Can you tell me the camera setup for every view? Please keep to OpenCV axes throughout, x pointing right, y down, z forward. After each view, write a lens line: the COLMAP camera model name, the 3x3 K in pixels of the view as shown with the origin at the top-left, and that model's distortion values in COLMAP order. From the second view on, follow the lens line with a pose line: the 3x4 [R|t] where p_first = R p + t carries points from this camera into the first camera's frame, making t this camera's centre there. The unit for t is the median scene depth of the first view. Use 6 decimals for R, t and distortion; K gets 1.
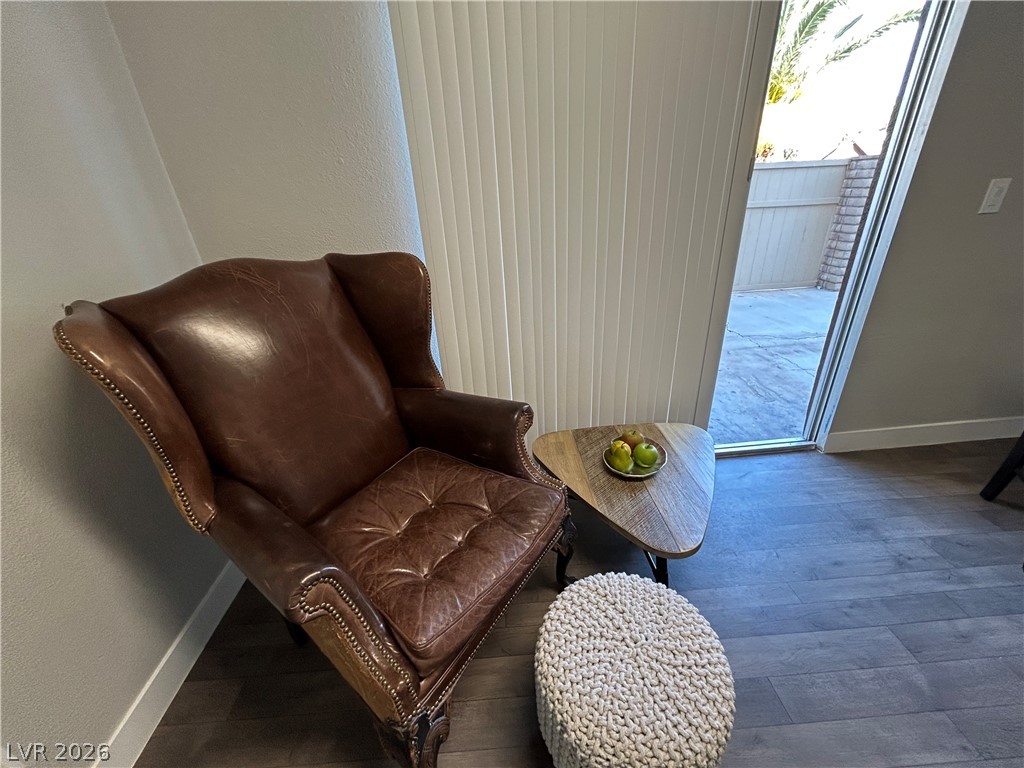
lens RADIAL K [[411.5, 0, 512.0], [0, 411.5, 384.0], [0, 0, 1]] dist [0.000444, 0.000224]
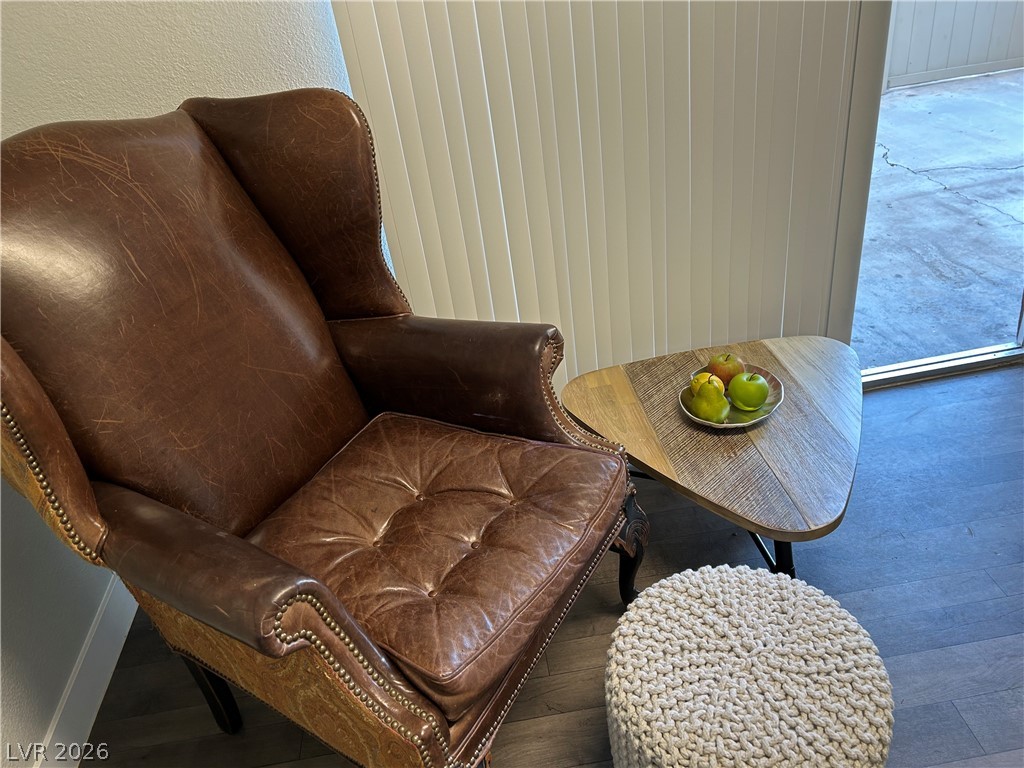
lens RADIAL K [[771.8, 0, 512.0], [0, 771.8, 384.0], [0, 0, 1]] dist [0.071954, -0.095460]
pose [[0.995379, -0.094916, 0.014569, -0.063933], [0.092827, 0.989908, 0.107077, 0.007151], [-0.024586, -0.105230, 0.994144, -0.214680]]
